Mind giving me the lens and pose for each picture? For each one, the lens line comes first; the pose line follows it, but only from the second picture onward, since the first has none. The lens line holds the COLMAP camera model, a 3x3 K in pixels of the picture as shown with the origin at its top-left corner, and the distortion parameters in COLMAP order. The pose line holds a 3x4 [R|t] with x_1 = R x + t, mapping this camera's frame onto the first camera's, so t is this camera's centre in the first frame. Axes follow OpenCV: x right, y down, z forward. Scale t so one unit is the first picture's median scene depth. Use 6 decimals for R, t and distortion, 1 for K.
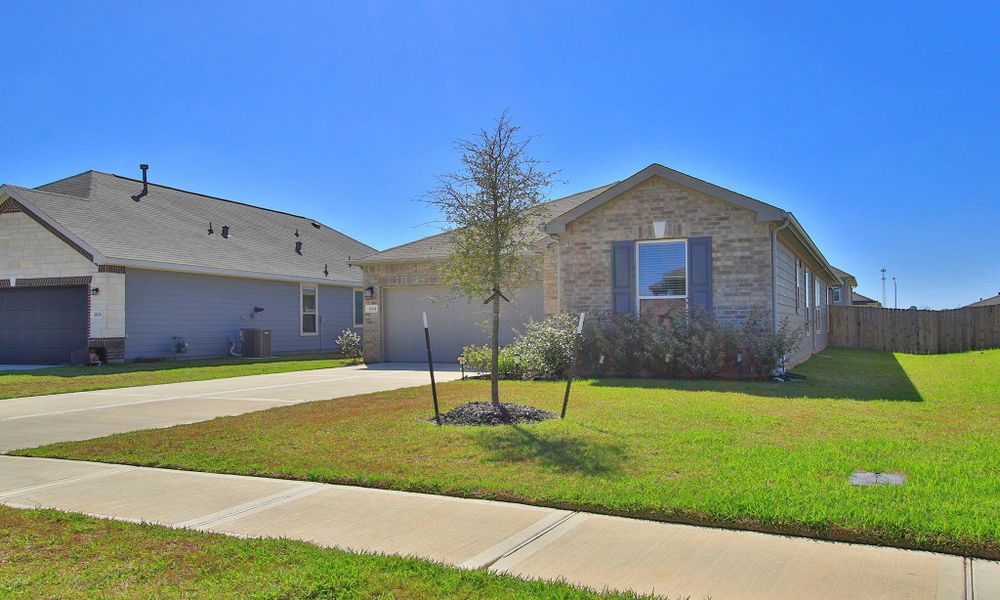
lens RADIAL K [[804.3, 0, 500.9], [0, 804.3, 320.6], [0, 0, 1]] dist [-0.003572, 0.000670]
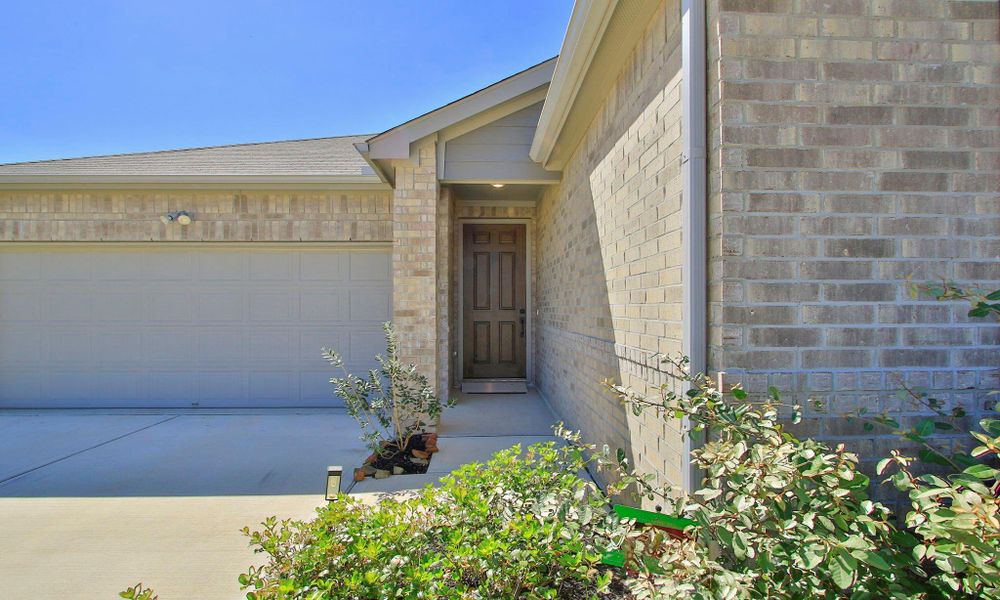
lens RADIAL K [[513.0, 0, 499.1], [0, 513.0, 305.4], [0, 0, 1]] dist [-0.015048, 0.000755]
pose [[0.889035, 0.009626, 0.457738, -0.025909], [-0.008617, 0.999954, -0.004292, -0.013166], [-0.457759, -0.000128, 0.889077, 0.940661]]
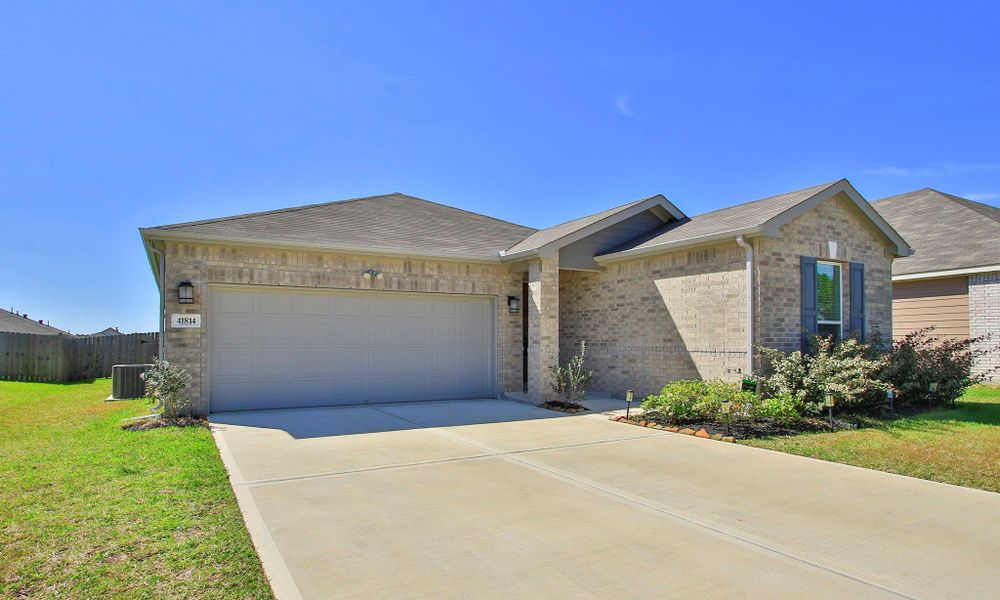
lens RADIAL K [[563.0, 0, 500.3], [0, 563.0, 337.3], [0, 0, 1]] dist [-0.002981, 0.000173]
pose [[0.571261, 0.013907, 0.820650, -0.544004], [-0.007414, 0.999903, -0.011784, -0.000678], [-0.820735, 0.000647, 0.571309, 0.912769]]
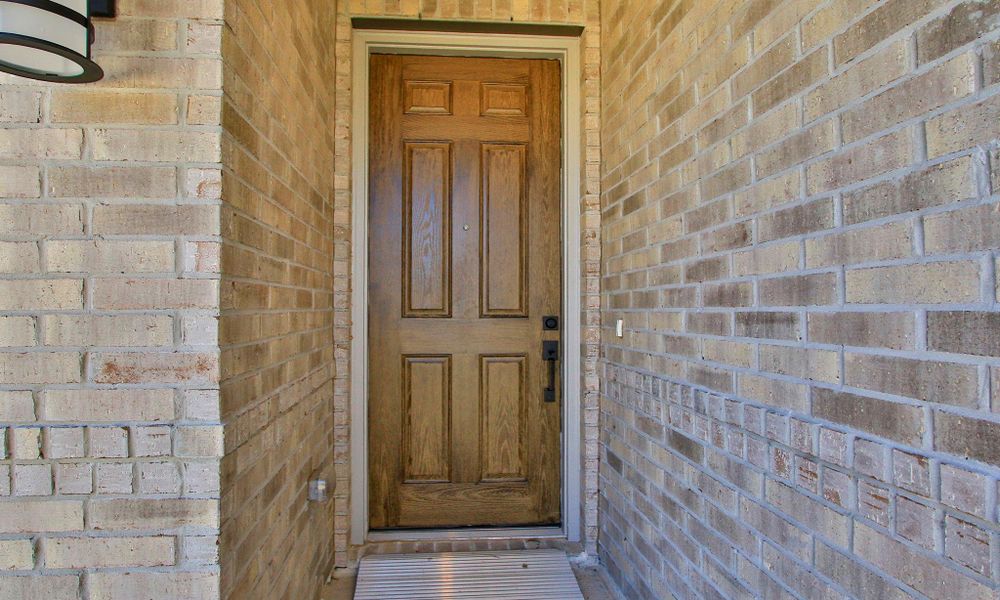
lens RADIAL K [[513.0, 0, 499.1], [0, 513.0, 305.4], [0, 0, 1]] dist [-0.015048, 0.000755]
pose [[0.850652, 0.014599, 0.525526, 0.133386], [-0.011262, 0.999891, -0.009548, -0.013641], [-0.525608, 0.002203, 0.850724, 1.265531]]
